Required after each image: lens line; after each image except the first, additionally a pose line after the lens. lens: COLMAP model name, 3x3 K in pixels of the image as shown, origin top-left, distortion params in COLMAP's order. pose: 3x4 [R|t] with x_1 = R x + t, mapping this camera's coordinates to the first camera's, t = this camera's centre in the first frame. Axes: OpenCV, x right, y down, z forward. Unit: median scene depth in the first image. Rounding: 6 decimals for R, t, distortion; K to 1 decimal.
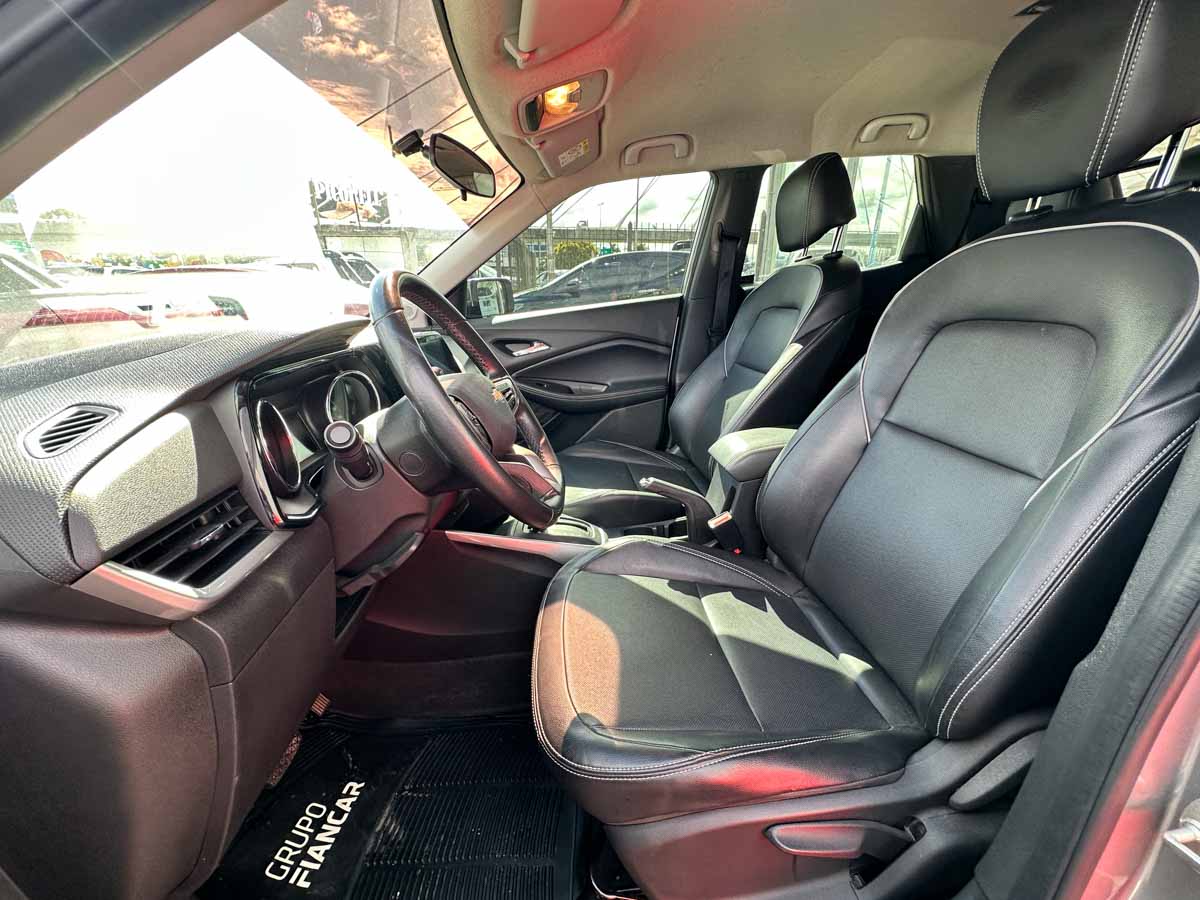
lens RADIAL K [[475.3, 0, 600.0], [0, 475.3, 450.0], [0, 0, 1]] dist [-0.000825, -0.000268]
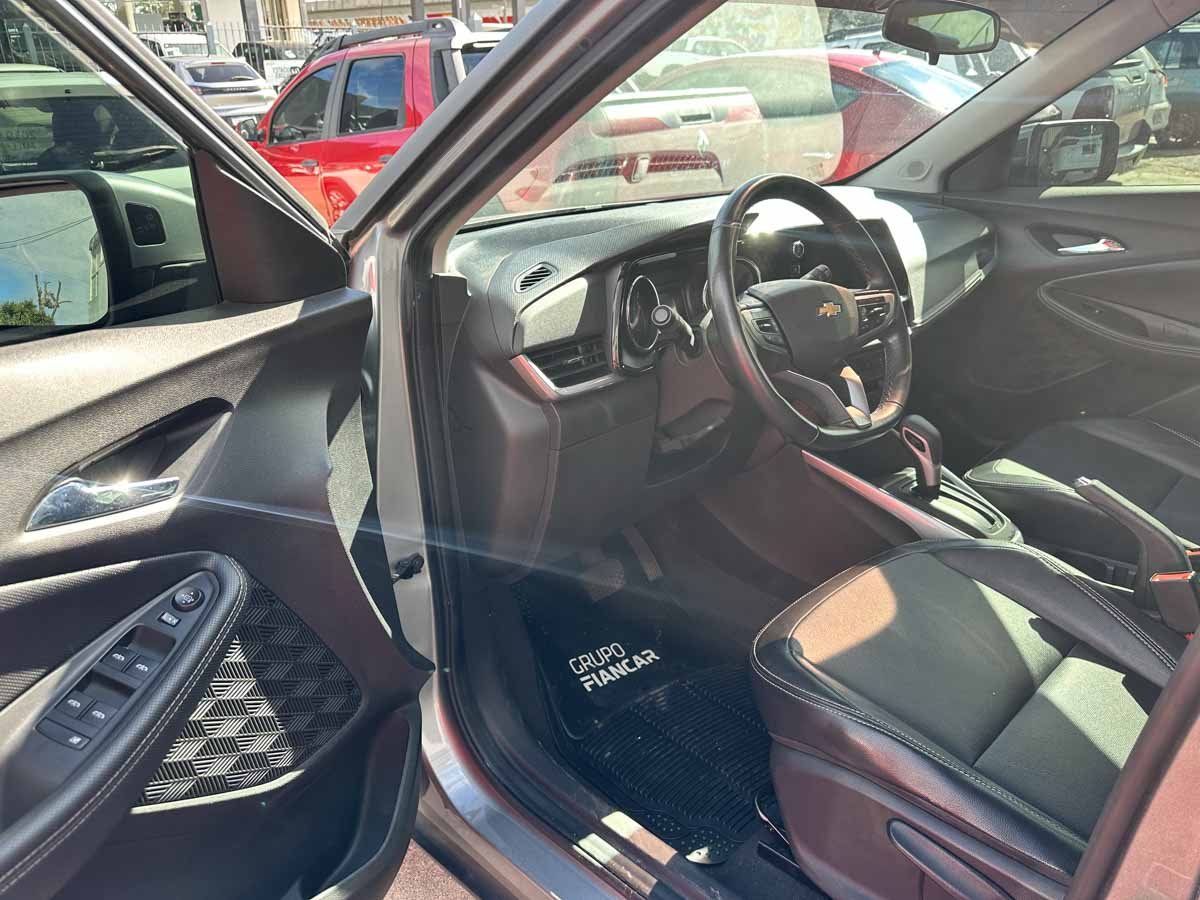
lens RADIAL K [[844.0, 0, 600.0], [0, 844.0, 450.0], [0, 0, 1]] dist [0.045099, -0.056325]
pose [[0.642638, 0.321747, -0.695338, 0.671133], [-0.252847, 0.945767, 0.203943, -0.067896], [0.723246, 0.044753, 0.689139, -0.447329]]
